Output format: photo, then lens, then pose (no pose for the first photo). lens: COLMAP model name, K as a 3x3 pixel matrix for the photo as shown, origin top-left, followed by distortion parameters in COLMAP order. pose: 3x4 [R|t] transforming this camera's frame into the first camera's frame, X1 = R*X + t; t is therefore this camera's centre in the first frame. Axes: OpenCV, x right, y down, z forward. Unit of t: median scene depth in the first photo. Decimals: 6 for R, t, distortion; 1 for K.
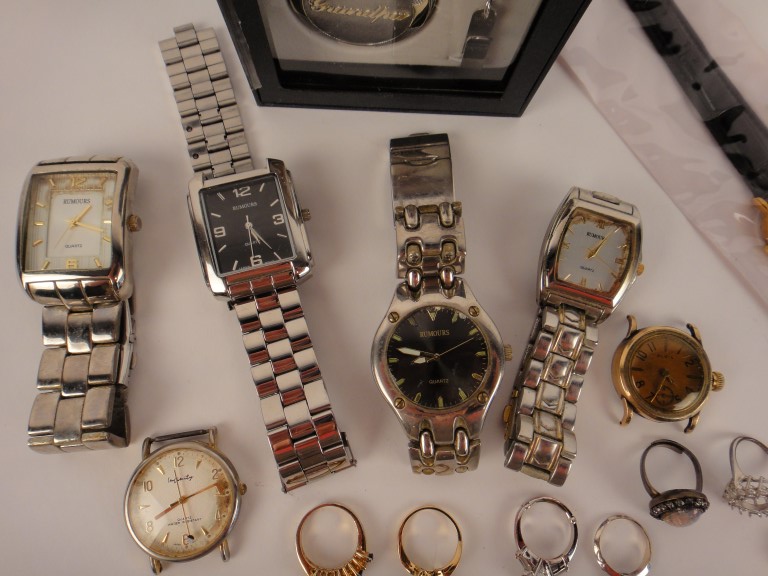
lens RADIAL K [[550.7, 0, 382.3], [0, 550.7, 282.4], [0, 0, 1]] dist [0.010392, -0.001808]
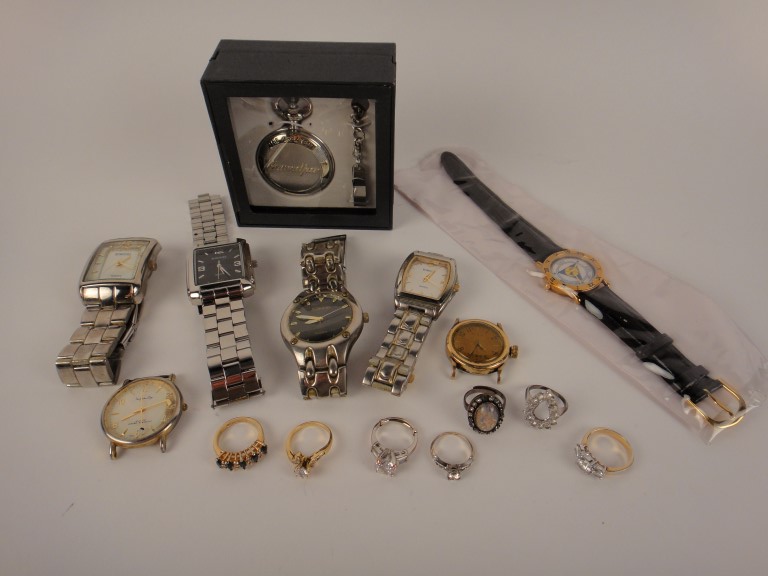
lens RADIAL K [[550.7, 0, 382.3], [0, 550.7, 282.4], [0, 0, 1]] dist [0.010392, -0.001808]
pose [[0.999255, -0.021346, -0.032166, 0.309704], [0.000271, 0.837063, -0.547106, 0.860549], [0.038603, 0.546690, 0.836445, -0.364948]]
